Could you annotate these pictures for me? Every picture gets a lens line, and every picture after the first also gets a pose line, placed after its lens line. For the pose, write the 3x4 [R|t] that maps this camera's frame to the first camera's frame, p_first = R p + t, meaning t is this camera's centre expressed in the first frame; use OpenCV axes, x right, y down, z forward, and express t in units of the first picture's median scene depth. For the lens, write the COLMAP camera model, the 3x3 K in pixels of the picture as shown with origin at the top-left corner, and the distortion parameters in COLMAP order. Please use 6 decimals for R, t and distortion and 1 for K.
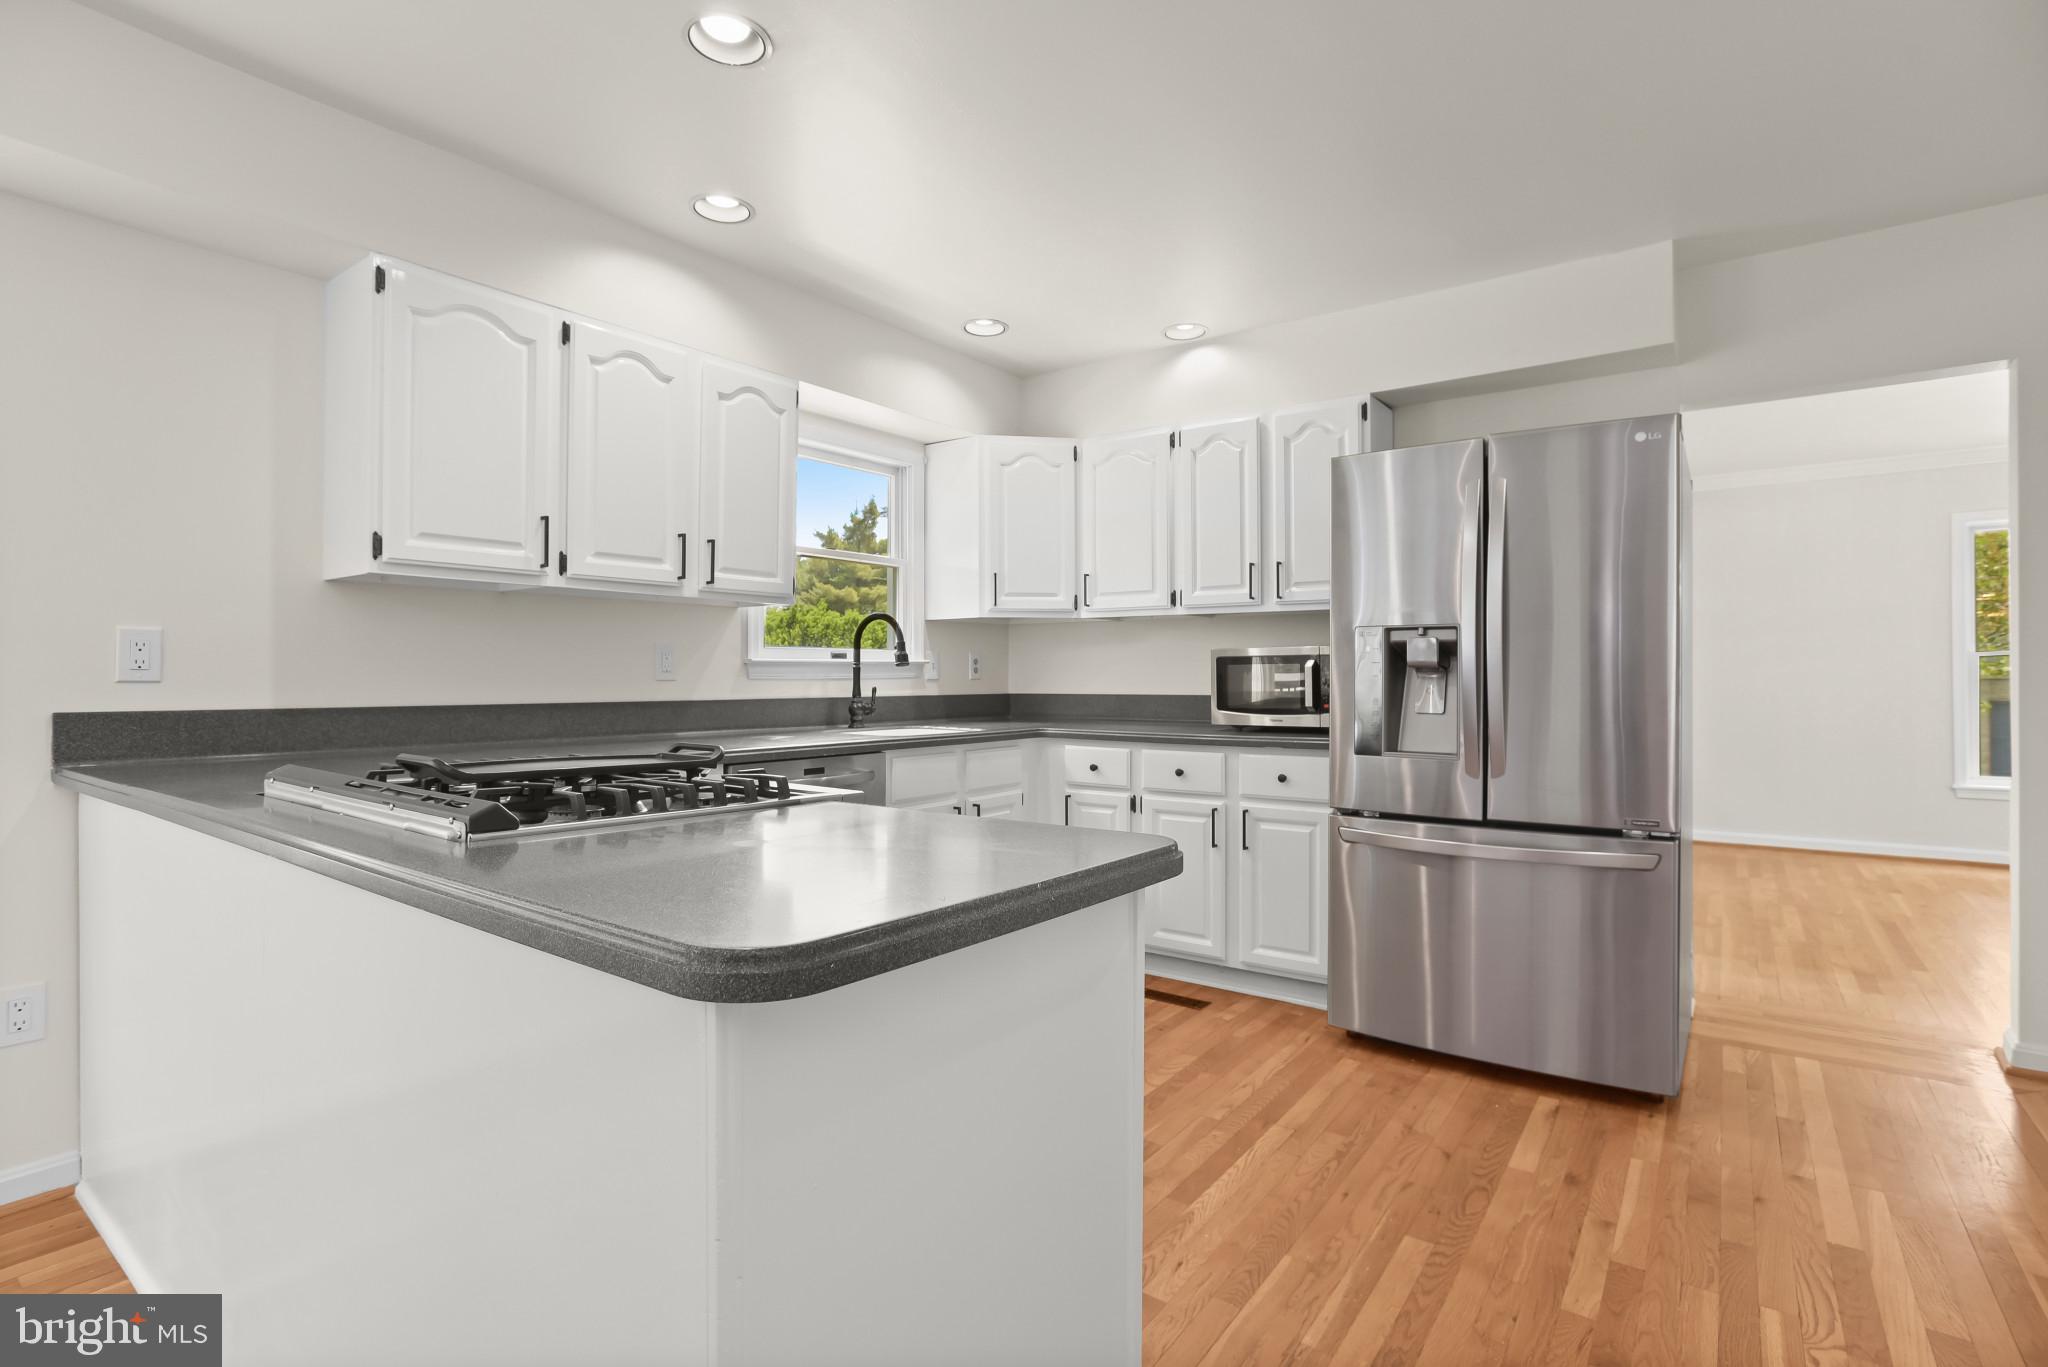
lens RADIAL K [[983.4, 0, 1012.4], [0, 983.4, 682.4], [0, 0, 1]] dist [-0.033007, 0.005168]
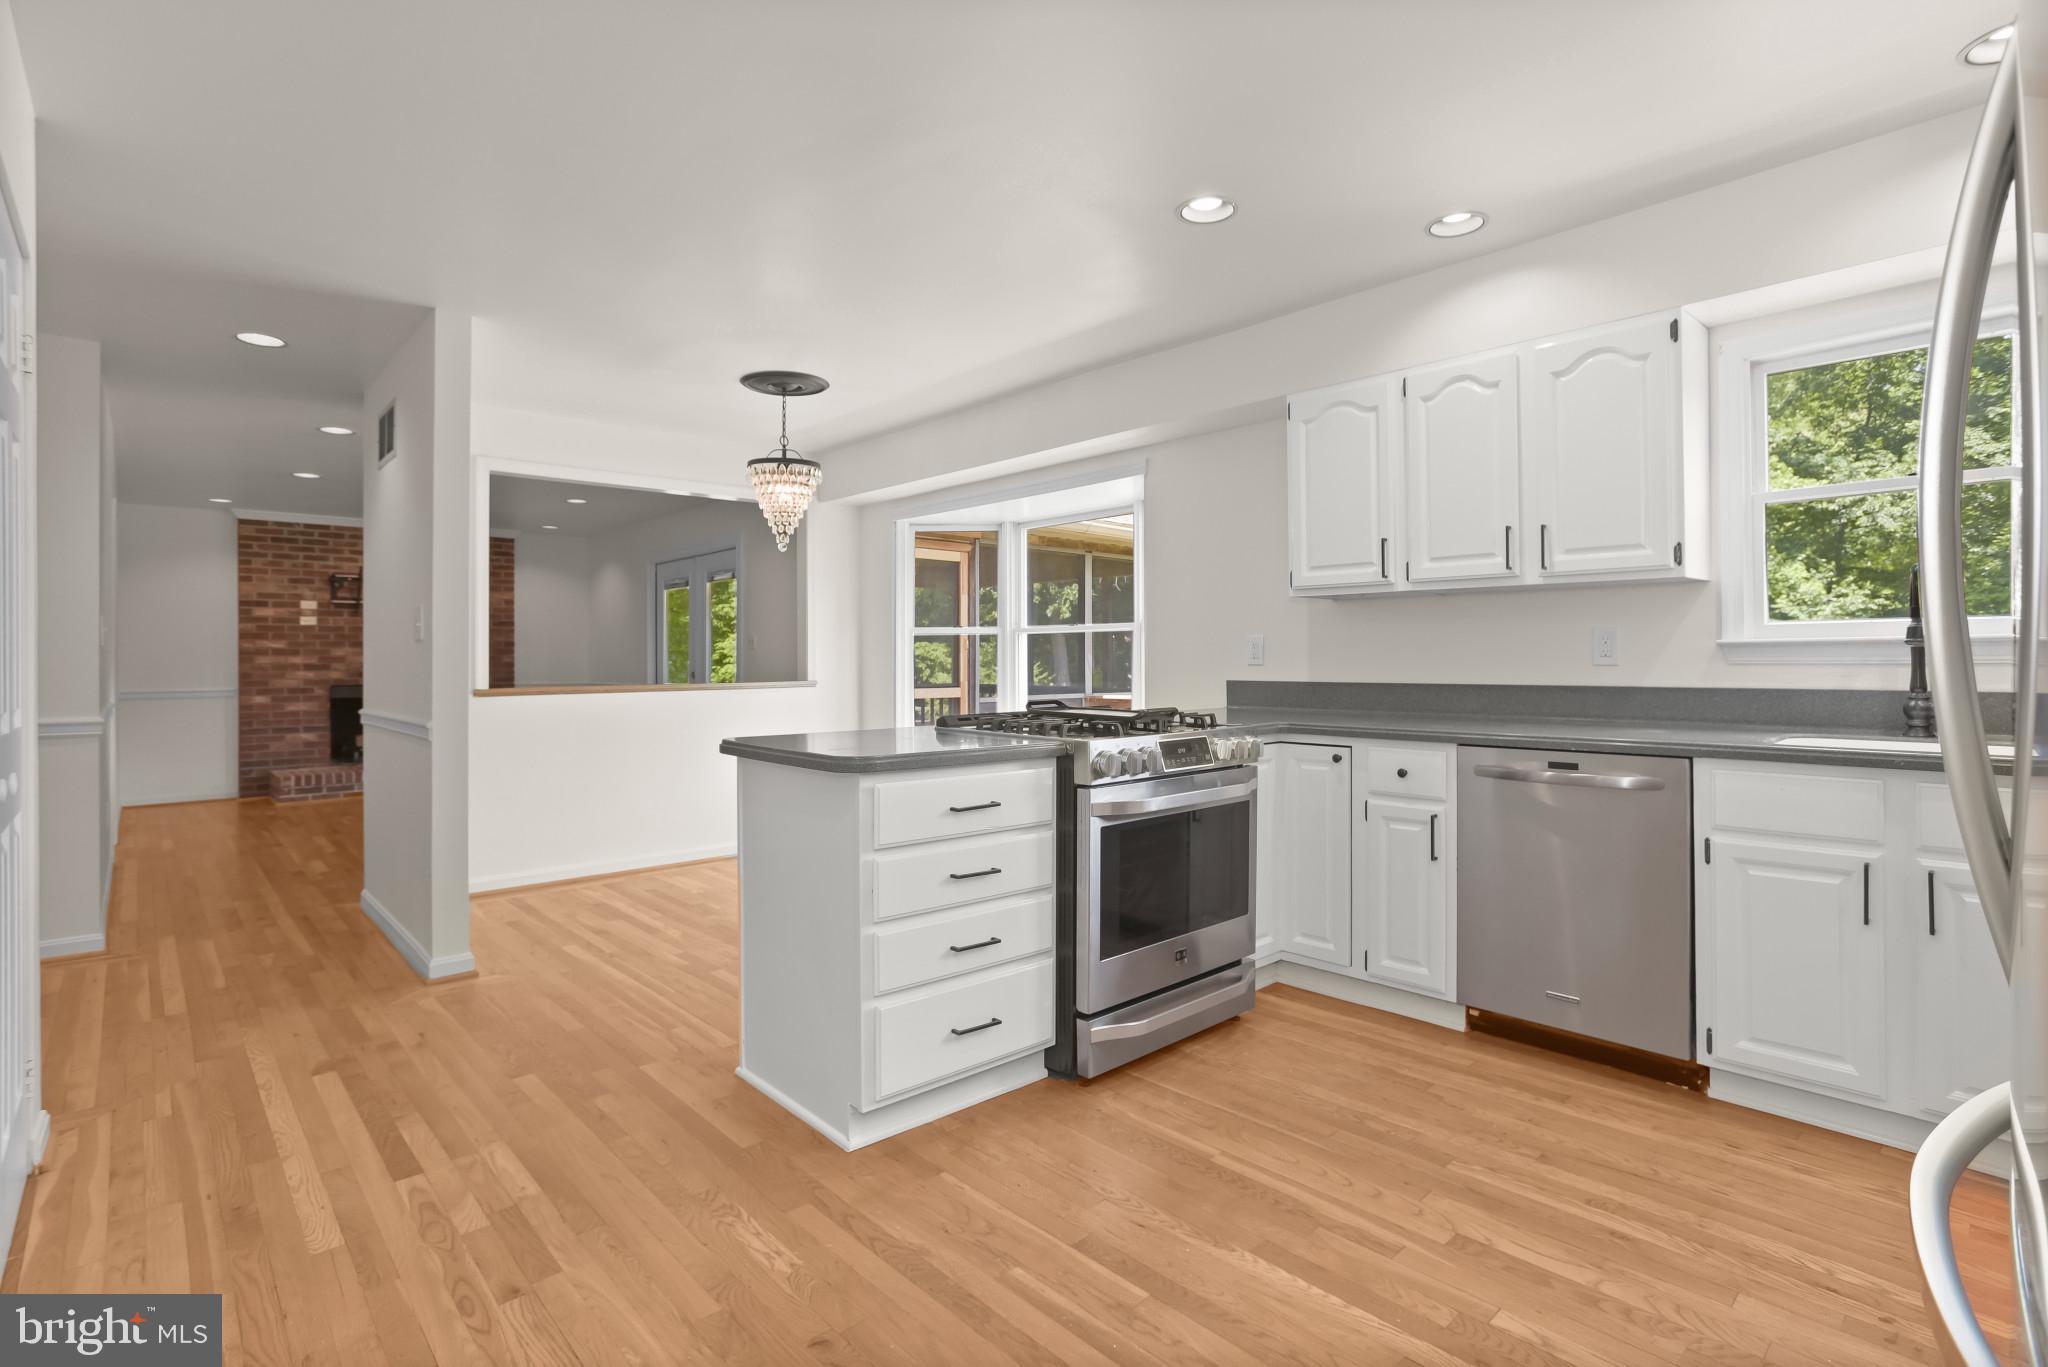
lens RADIAL K [[983.4, 0, 1034.5], [0, 983.4, 666.2], [0, 0, 1]] dist [-0.033007, 0.005168]
pose [[-0.185068, 0.006439, -0.982705, 0.842250], [-0.001569, 0.999975, 0.006848, -0.008117], [0.982724, 0.002810, -0.185053, 0.744429]]
